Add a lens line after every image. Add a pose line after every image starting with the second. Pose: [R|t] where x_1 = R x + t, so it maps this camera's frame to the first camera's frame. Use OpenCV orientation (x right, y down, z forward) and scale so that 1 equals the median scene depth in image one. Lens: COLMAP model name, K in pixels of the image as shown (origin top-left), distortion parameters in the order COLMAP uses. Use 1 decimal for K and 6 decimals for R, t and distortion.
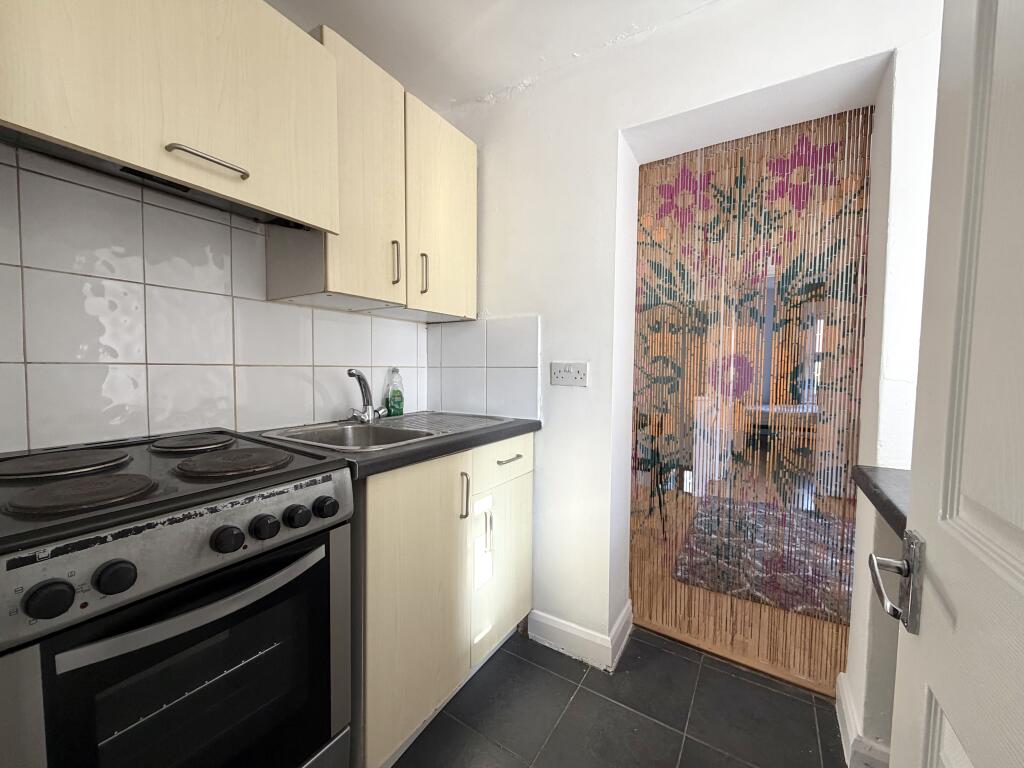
lens RADIAL K [[403.6, 0, 510.5], [0, 403.6, 383.8], [0, 0, 1]] dist [-0.007410, -0.000054]
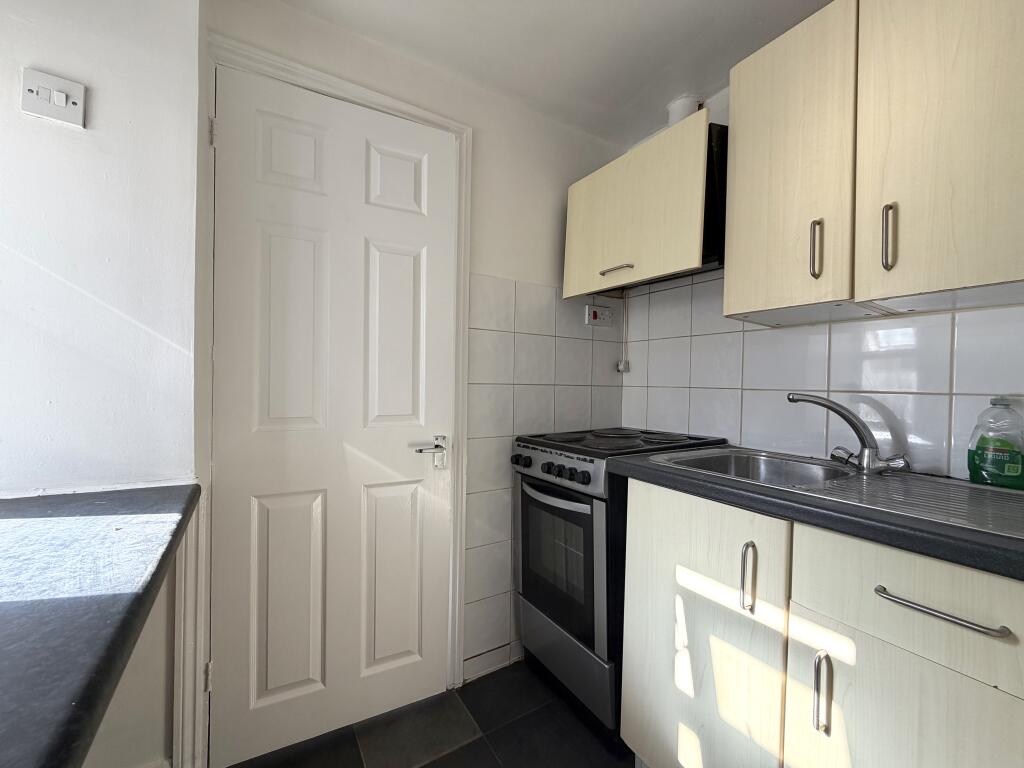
lens RADIAL K [[403.6, 0, 510.5], [0, 403.6, 383.8], [0, 0, 1]] dist [-0.007410, -0.000054]
pose [[-0.435798, -0.021014, -0.899799, 1.043436], [-0.065910, 0.997788, 0.008620, -0.041123], [0.897628, 0.063062, -0.436219, 1.407822]]
